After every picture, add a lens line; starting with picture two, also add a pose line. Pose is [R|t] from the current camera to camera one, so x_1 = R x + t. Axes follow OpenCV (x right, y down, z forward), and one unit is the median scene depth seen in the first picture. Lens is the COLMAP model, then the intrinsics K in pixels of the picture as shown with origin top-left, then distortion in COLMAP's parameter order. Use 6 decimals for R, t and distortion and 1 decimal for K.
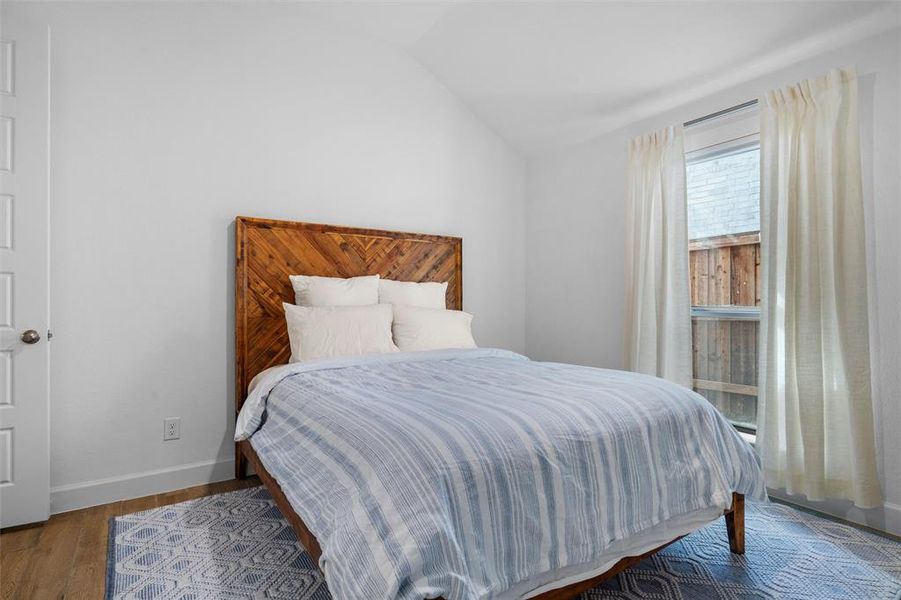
lens RADIAL K [[445.6, 0, 448.4], [0, 445.6, 298.3], [0, 0, 1]] dist [-0.000185, 0.000184]
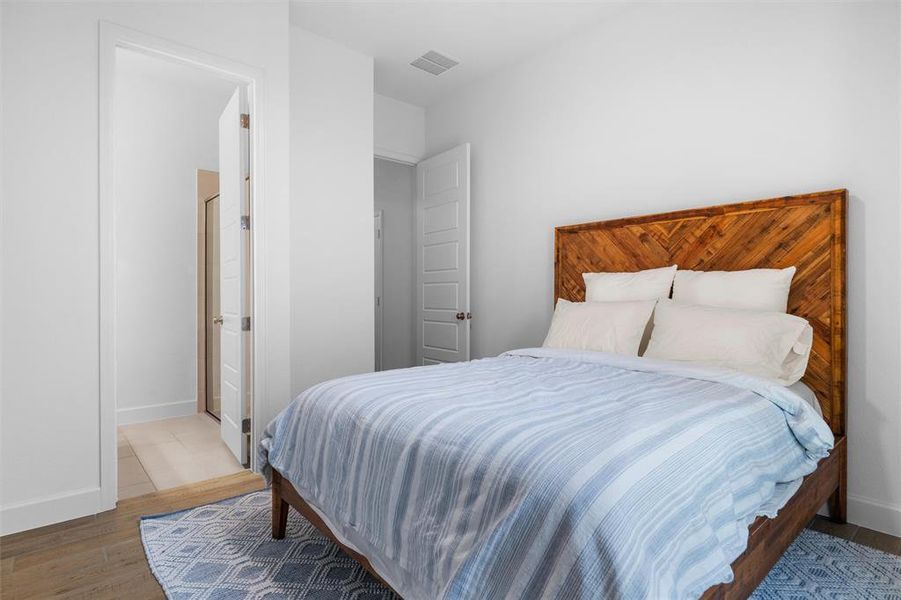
lens RADIAL K [[445.6, 0, 447.9], [0, 445.6, 299.6], [0, 0, 1]] dist [-0.000185, 0.000184]
pose [[0.155194, 0.005944, -0.987866, 0.596978], [0.006504, 0.999954, 0.007038, 0.002978], [0.987863, -0.007518, 0.155148, 0.442270]]
